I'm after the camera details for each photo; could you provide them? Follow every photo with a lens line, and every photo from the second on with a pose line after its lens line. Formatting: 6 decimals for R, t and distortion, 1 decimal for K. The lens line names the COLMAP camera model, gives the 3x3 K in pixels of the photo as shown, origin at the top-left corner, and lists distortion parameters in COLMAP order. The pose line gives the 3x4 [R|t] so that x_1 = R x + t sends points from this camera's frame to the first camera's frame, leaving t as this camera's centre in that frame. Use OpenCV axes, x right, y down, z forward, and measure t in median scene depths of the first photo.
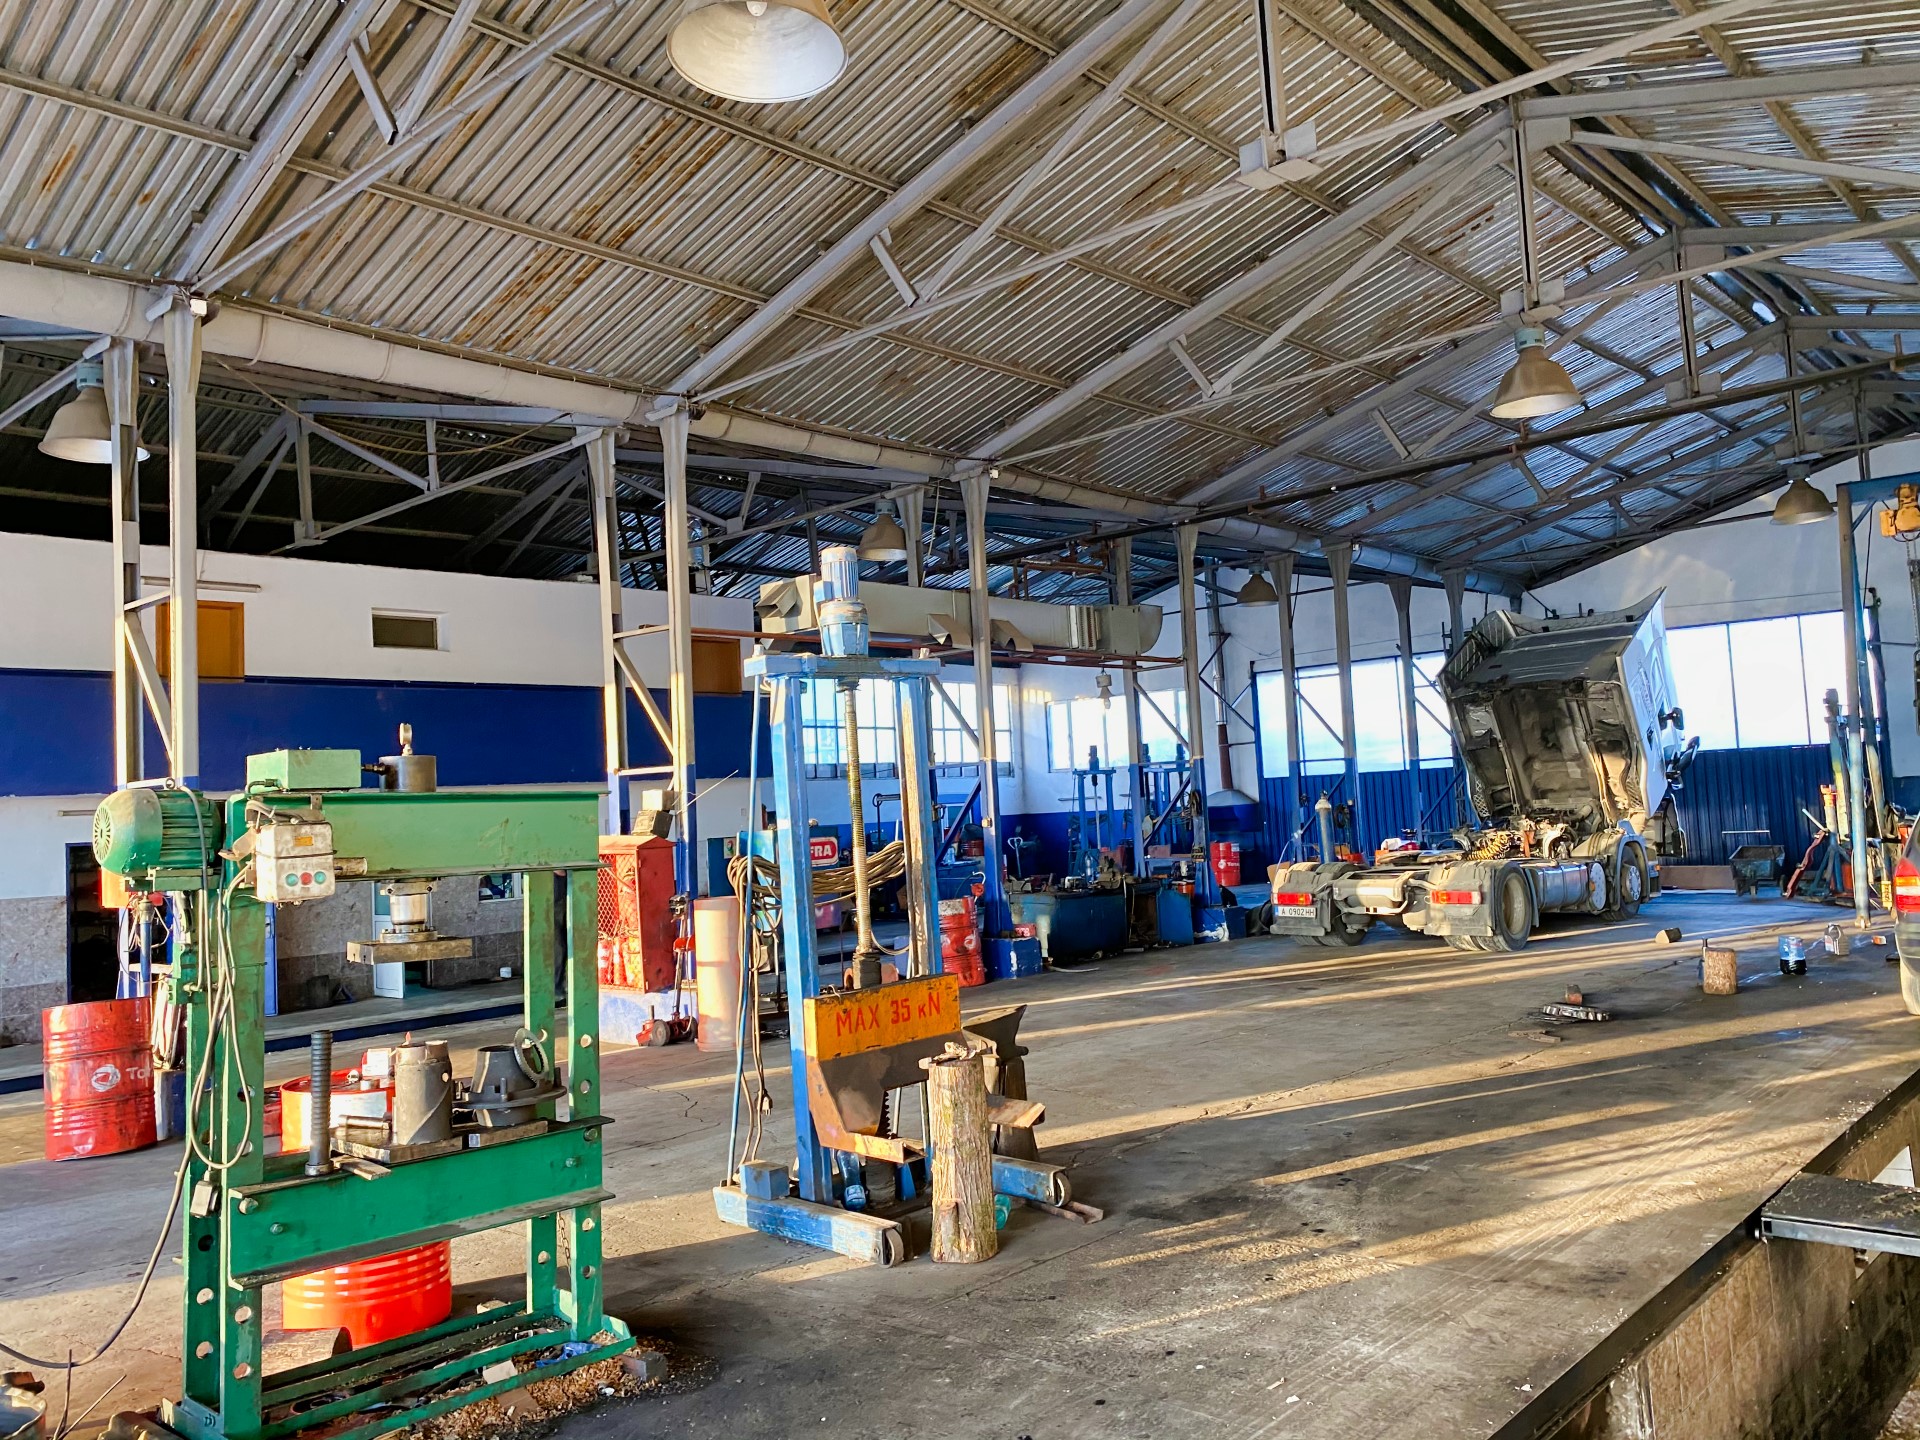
lens RADIAL K [[1455.3, 0, 961.4], [0, 1455.3, 711.5], [0, 0, 1]] dist [0.018479, -0.038587]
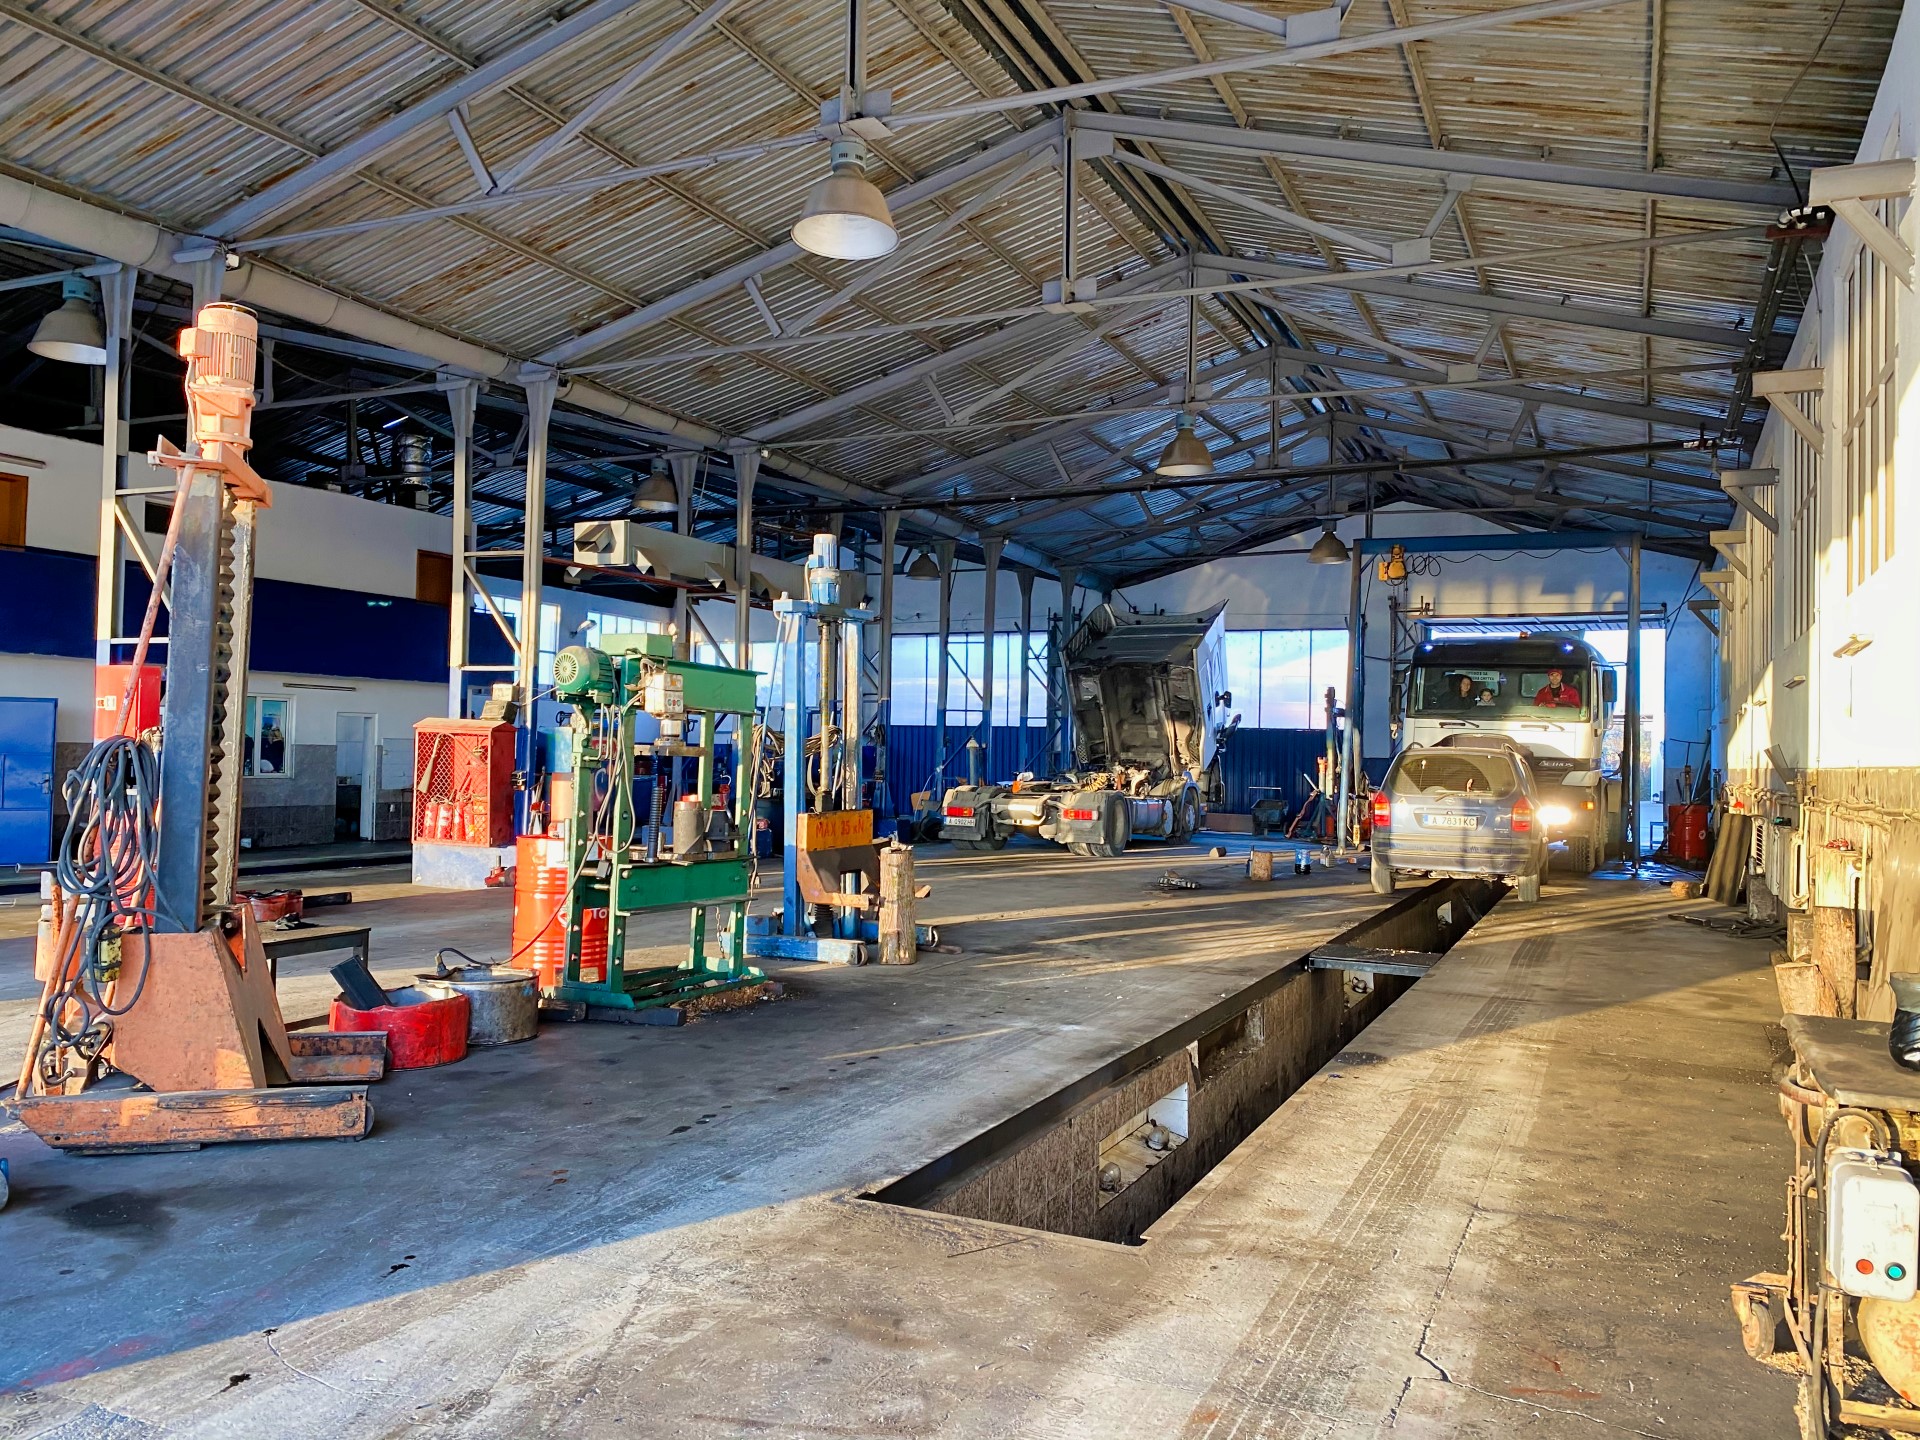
lens RADIAL K [[1455.3, 0, 959.2], [0, 1455.3, 729.8], [0, 0, 1]] dist [0.018479, -0.038587]
pose [[0.950103, 0.075436, 0.302678, -0.161131], [-0.089297, 0.995484, 0.032198, 0.013658], [-0.298882, -0.057620, 0.952549, -0.217746]]
